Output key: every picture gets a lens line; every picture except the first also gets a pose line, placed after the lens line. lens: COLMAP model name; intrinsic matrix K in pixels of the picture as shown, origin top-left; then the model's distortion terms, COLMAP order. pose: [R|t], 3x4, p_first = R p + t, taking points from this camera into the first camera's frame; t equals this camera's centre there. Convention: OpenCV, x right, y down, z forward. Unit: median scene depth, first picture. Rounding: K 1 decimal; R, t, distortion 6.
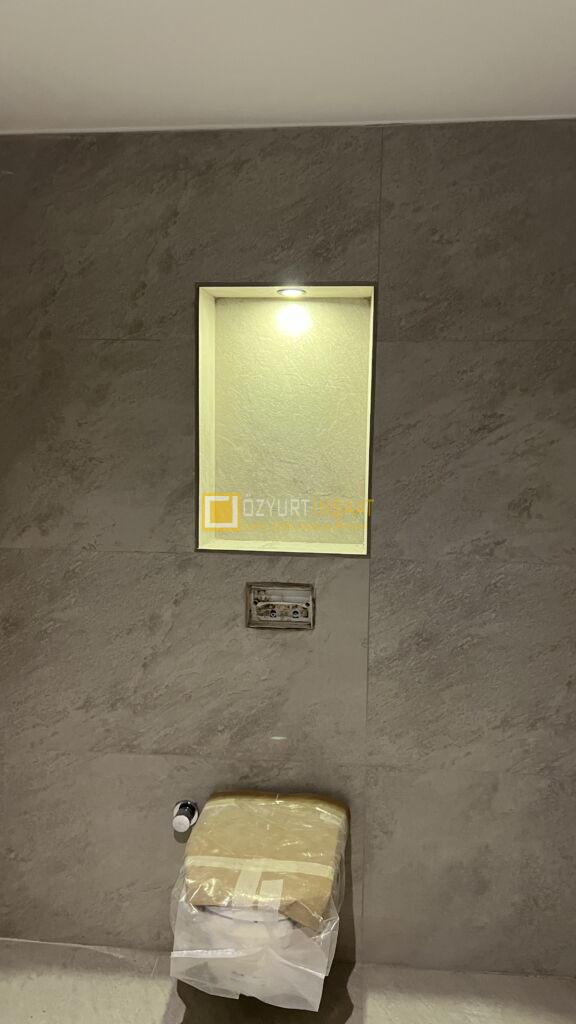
lens RADIAL K [[779.3, 0, 282.9], [0, 779.3, 517.0], [0, 0, 1]] dist [0.060933, -0.008655]
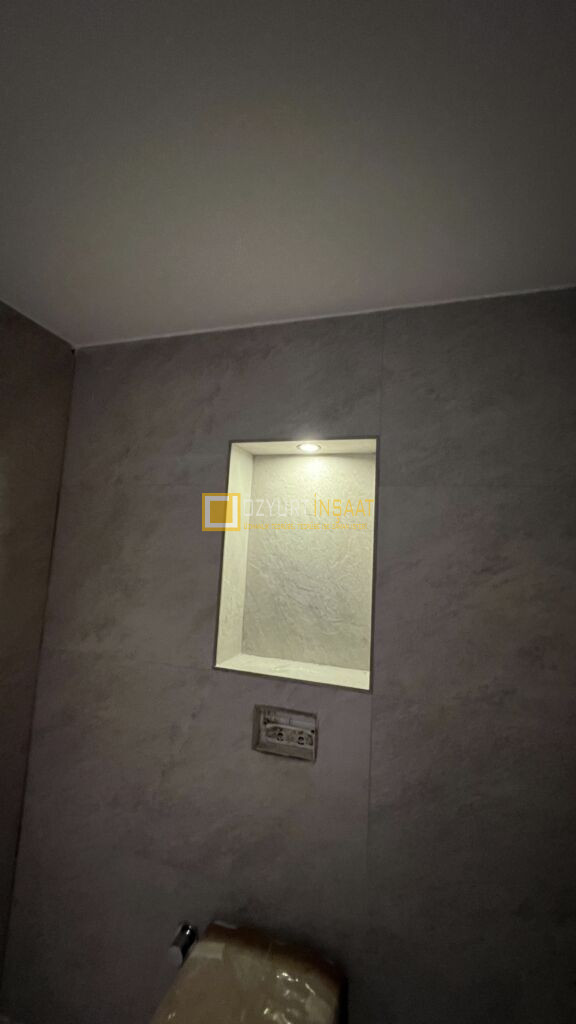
lens RADIAL K [[404.6, 0, 289.7], [0, 404.6, 509.8], [0, 0, 1]] dist [-0.002787, -0.000414]
pose [[0.982429, 0.016464, -0.185911, 0.098209], [-0.054079, 0.978481, -0.199124, -0.069241], [0.178632, 0.205679, 0.962178, 0.420222]]
